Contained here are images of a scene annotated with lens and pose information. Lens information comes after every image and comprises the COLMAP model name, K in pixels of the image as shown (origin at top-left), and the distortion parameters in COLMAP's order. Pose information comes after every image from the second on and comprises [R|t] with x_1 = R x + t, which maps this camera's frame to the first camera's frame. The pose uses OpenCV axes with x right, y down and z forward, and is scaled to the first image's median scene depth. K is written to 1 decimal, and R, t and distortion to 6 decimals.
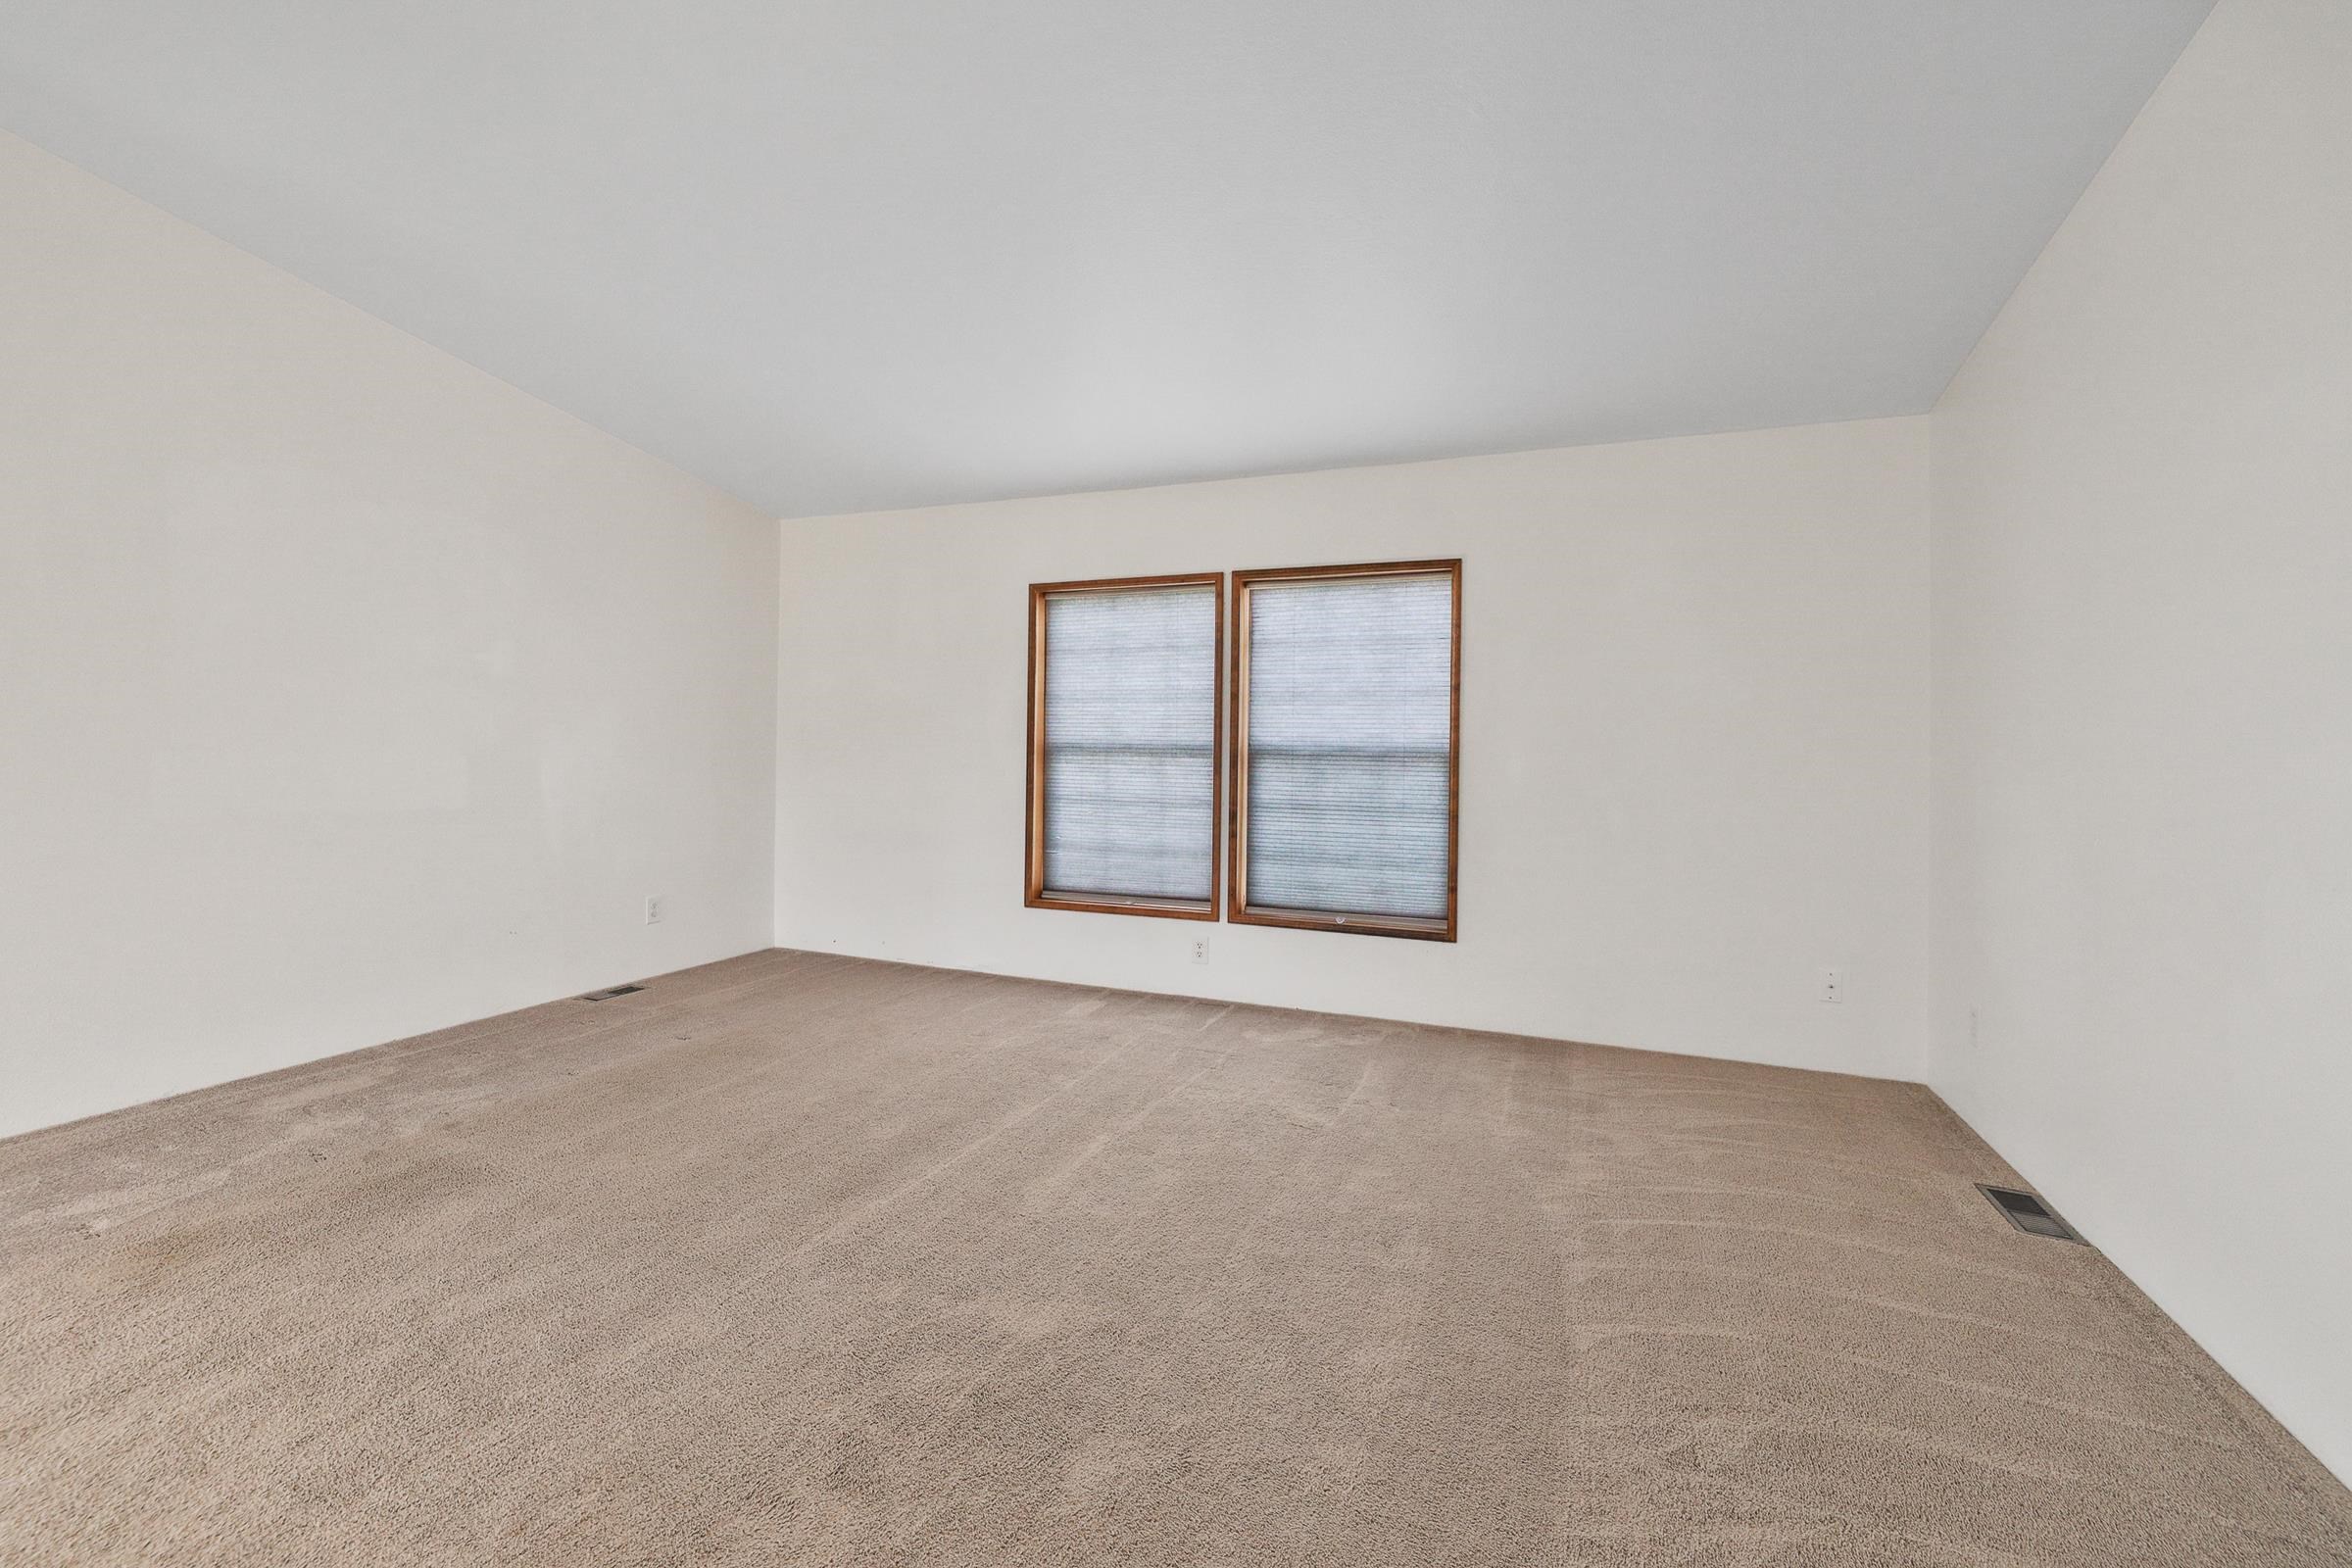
lens RADIAL K [[1002.9, 0, 1092.2], [0, 1002.9, 708.5], [0, 0, 1]] dist [-0.002719, 0.000824]
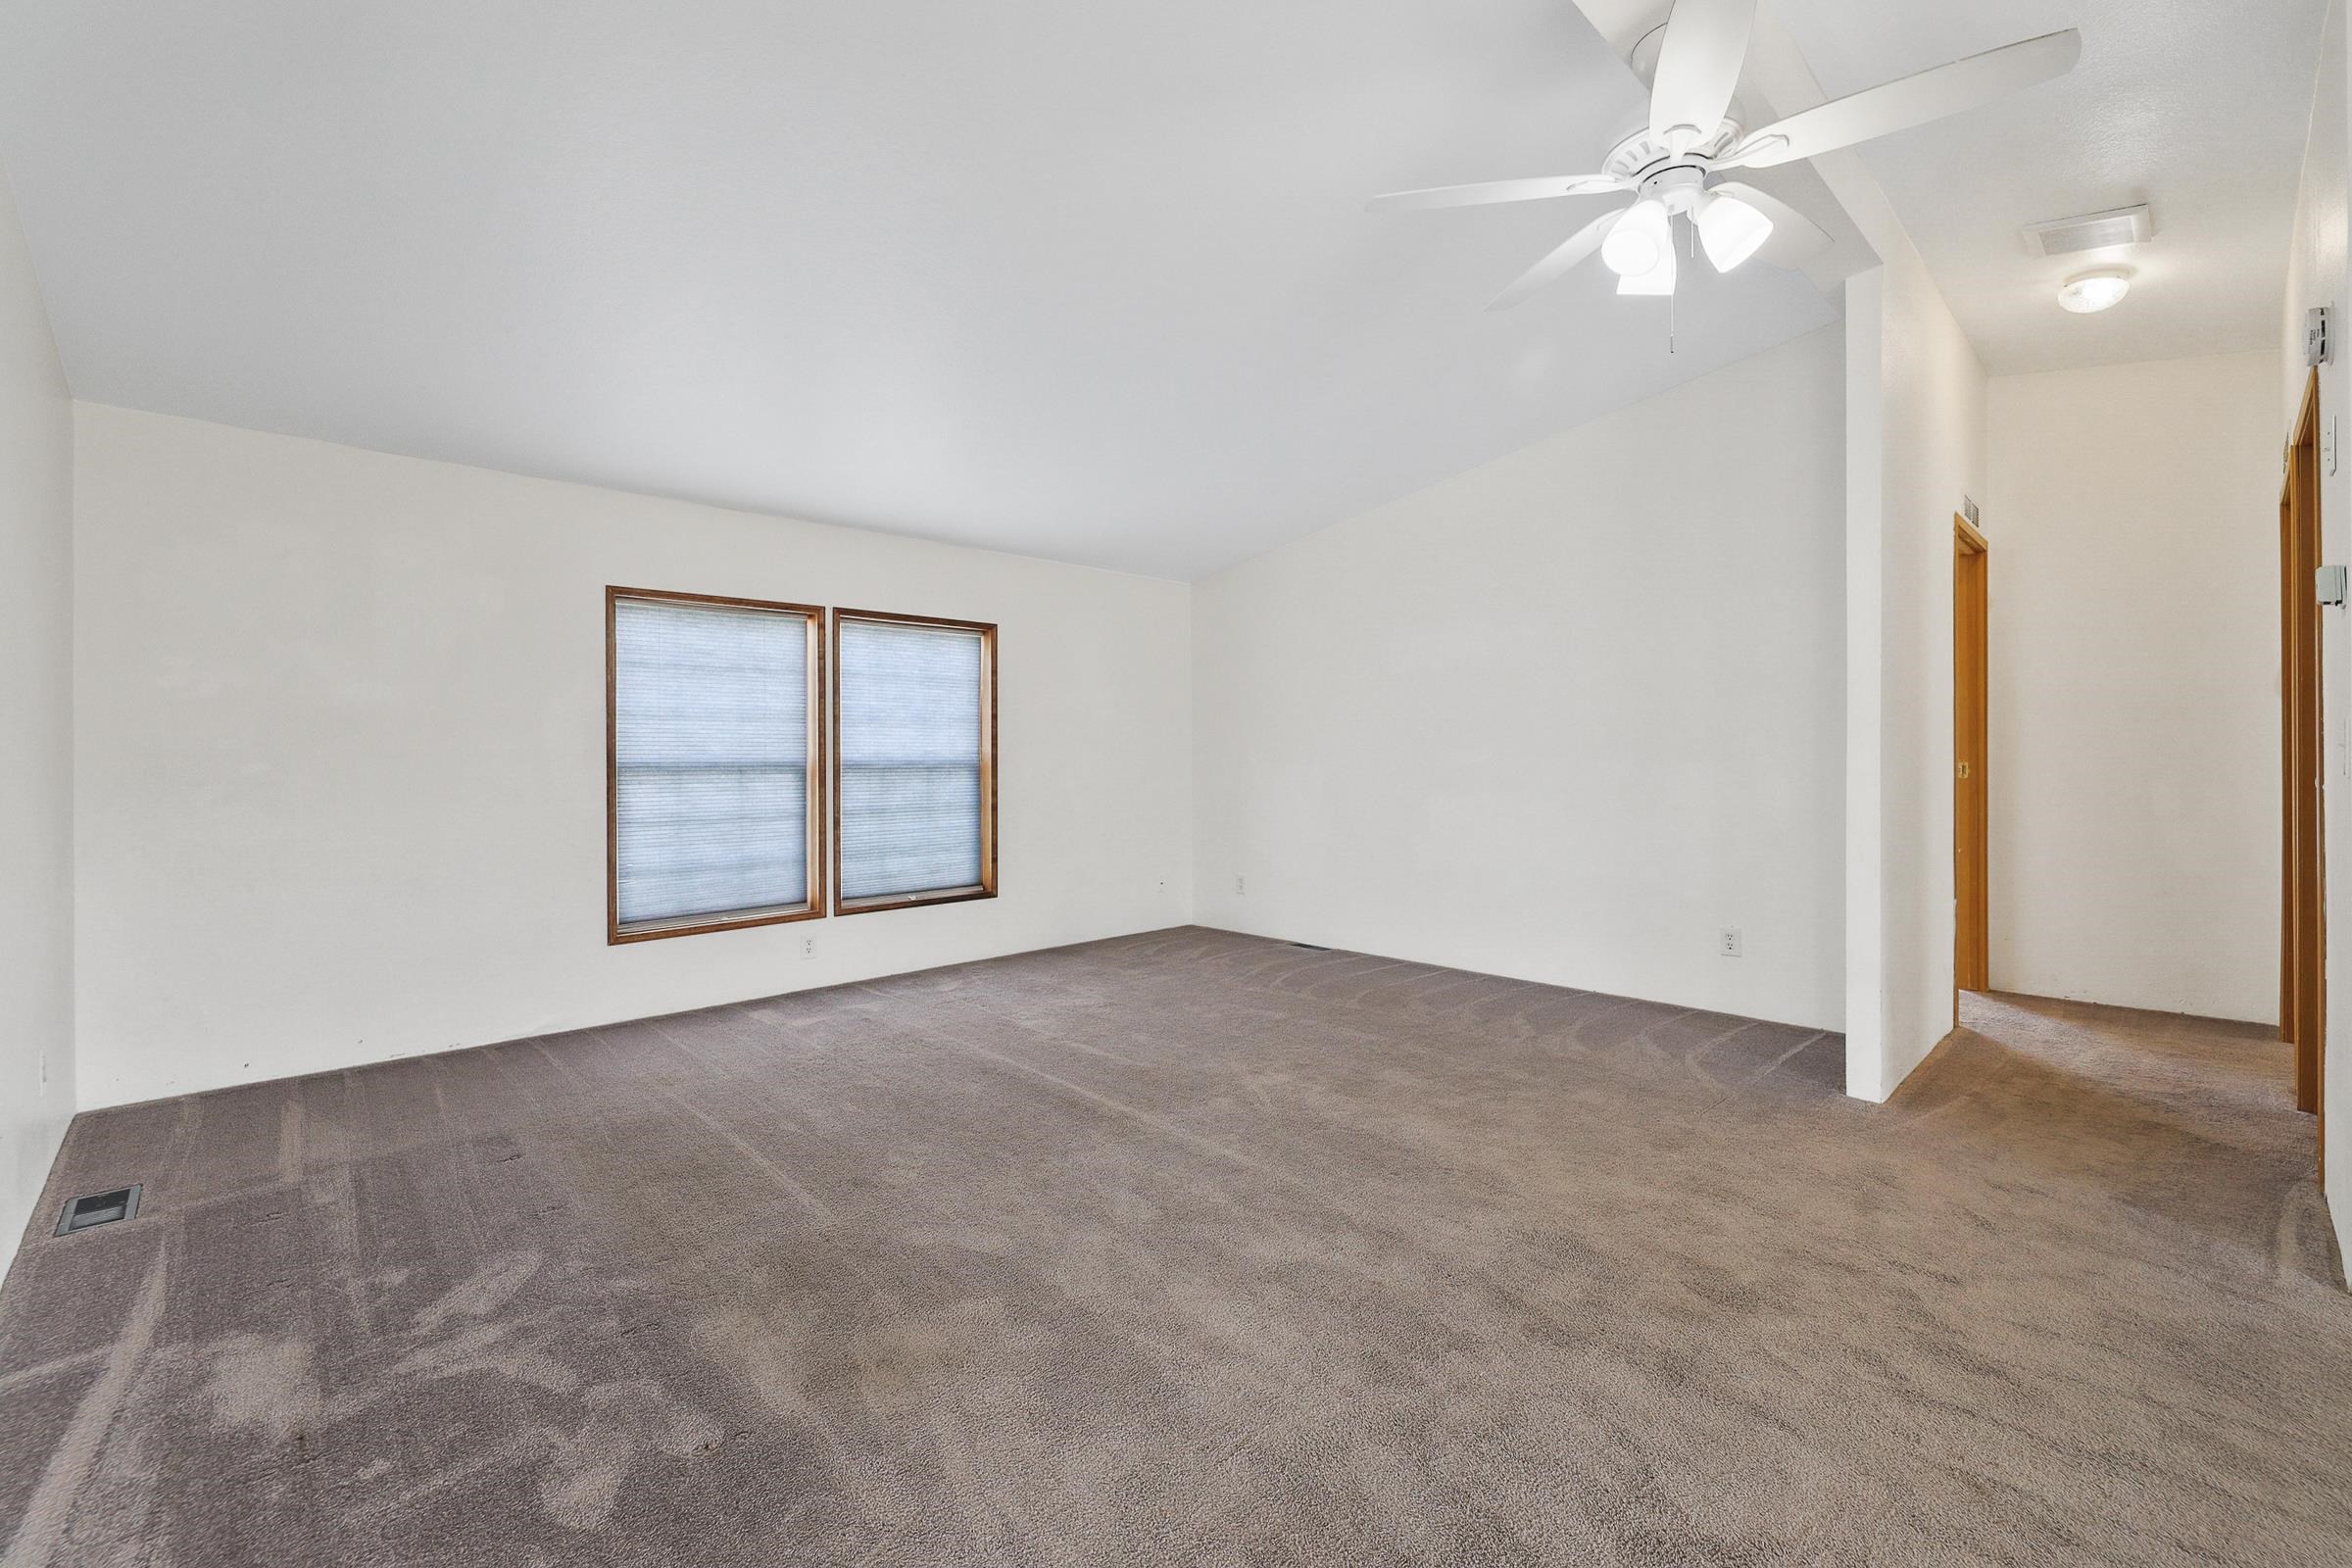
lens RADIAL K [[1002.9, 0, 1163.2], [0, 1002.9, 768.1], [0, 0, 1]] dist [-0.002719, 0.000824]
pose [[0.393949, -0.025388, 0.918782, -0.752682], [-0.020771, 0.999117, 0.036514, -0.004956], [-0.918898, -0.033469, 0.393074, 0.208344]]
